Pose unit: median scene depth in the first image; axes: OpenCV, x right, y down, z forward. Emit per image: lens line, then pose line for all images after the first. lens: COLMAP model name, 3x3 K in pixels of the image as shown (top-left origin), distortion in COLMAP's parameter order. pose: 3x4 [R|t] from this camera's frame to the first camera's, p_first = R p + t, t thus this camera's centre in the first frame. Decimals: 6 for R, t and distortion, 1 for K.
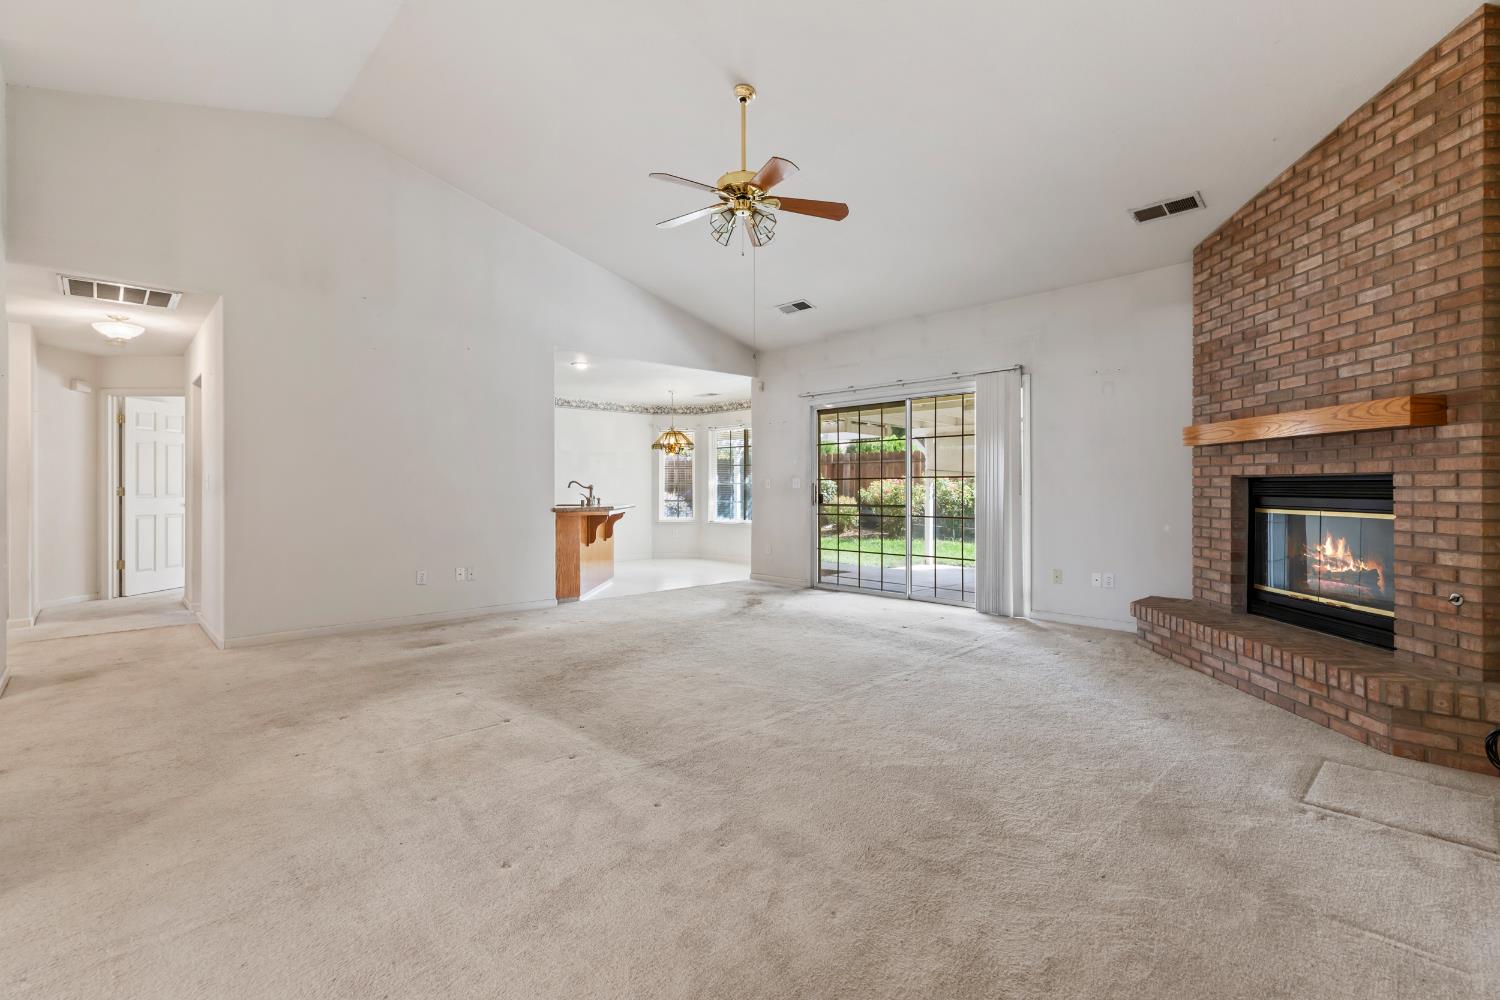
lens RADIAL K [[683.5, 0, 739.6], [0, 683.5, 485.0], [0, 0, 1]] dist [0.003809, 0.000514]
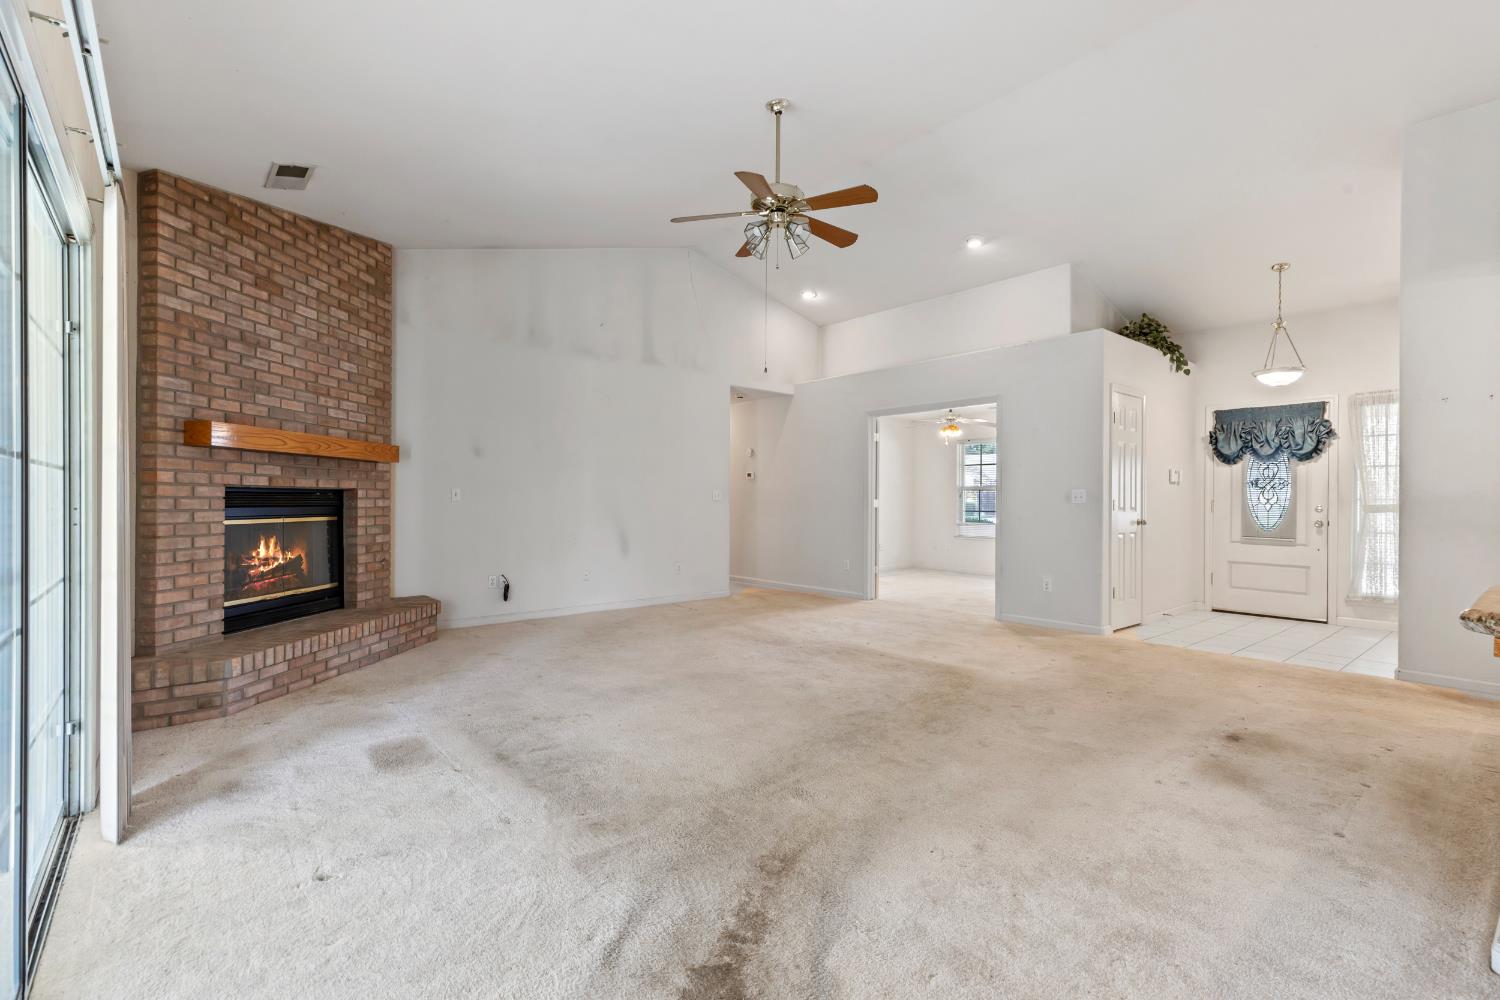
lens RADIAL K [[683.5, 0, 756.8], [0, 683.5, 498.8], [0, 0, 1]] dist [0.003809, 0.000514]
pose [[-0.999316, -0.007172, 0.036288, -0.002093], [-0.007311, 0.999966, -0.003711, 0.003160], [-0.036260, -0.003973, -0.999334, 2.131054]]
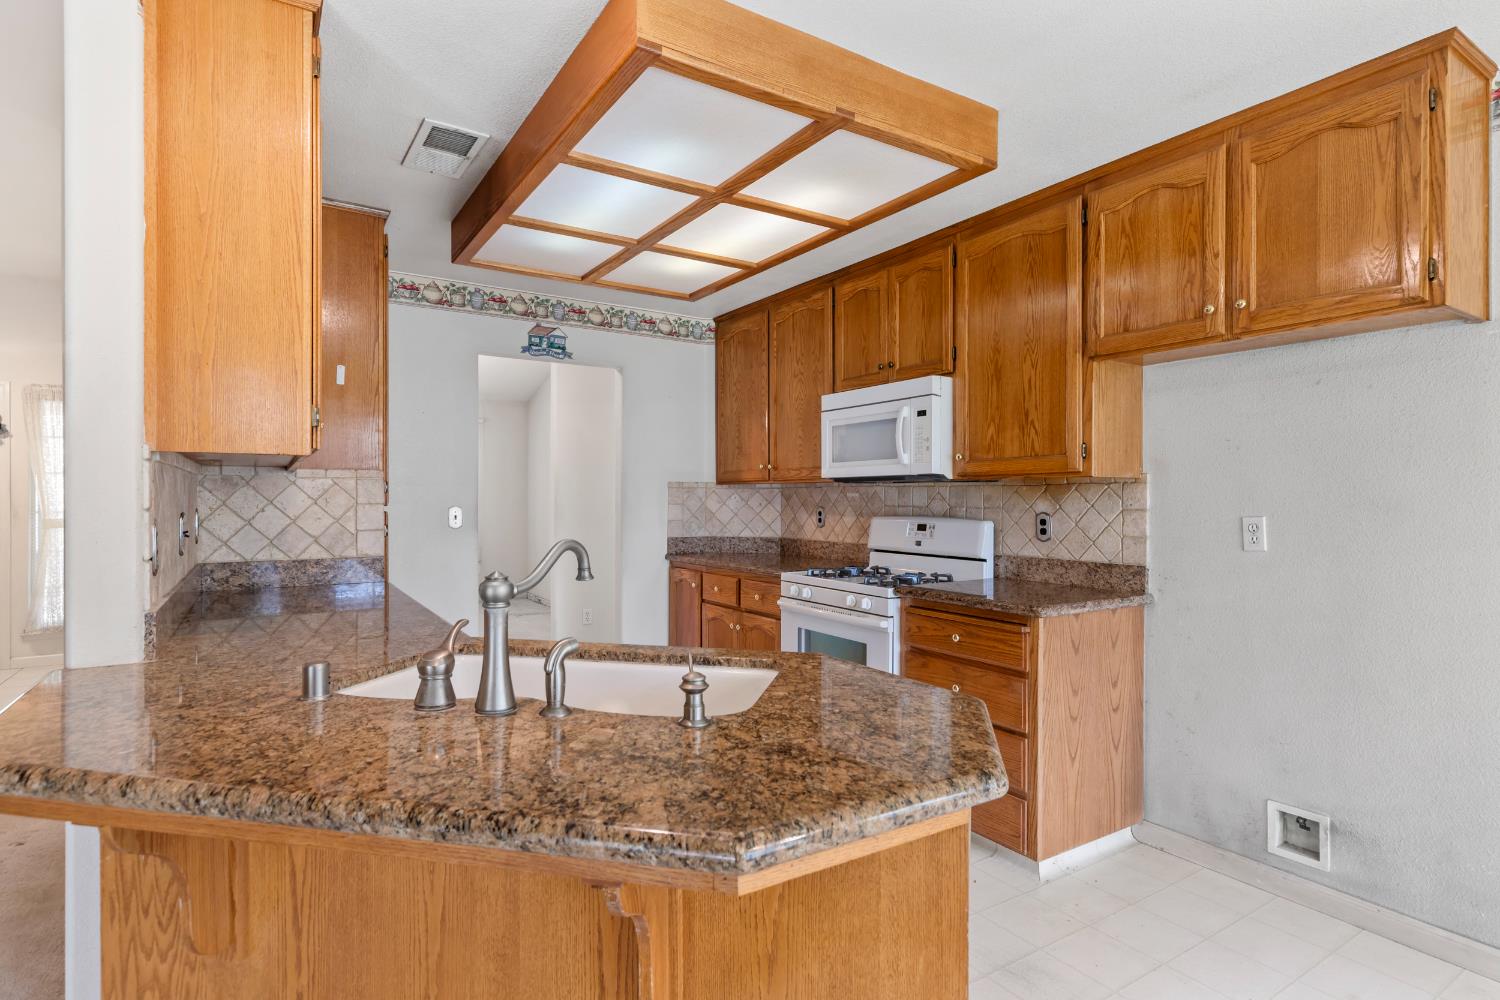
lens RADIAL K [[768.6, 0, 753.0], [0, 768.6, 503.9], [0, 0, 1]] dist [0.002586, -0.000175]
pose [[-0.170417, 0.004712, -0.985361, -0.099682], [0.003016, 0.999986, 0.004260, -0.028447], [0.985367, -0.002246, -0.170429, 2.110727]]
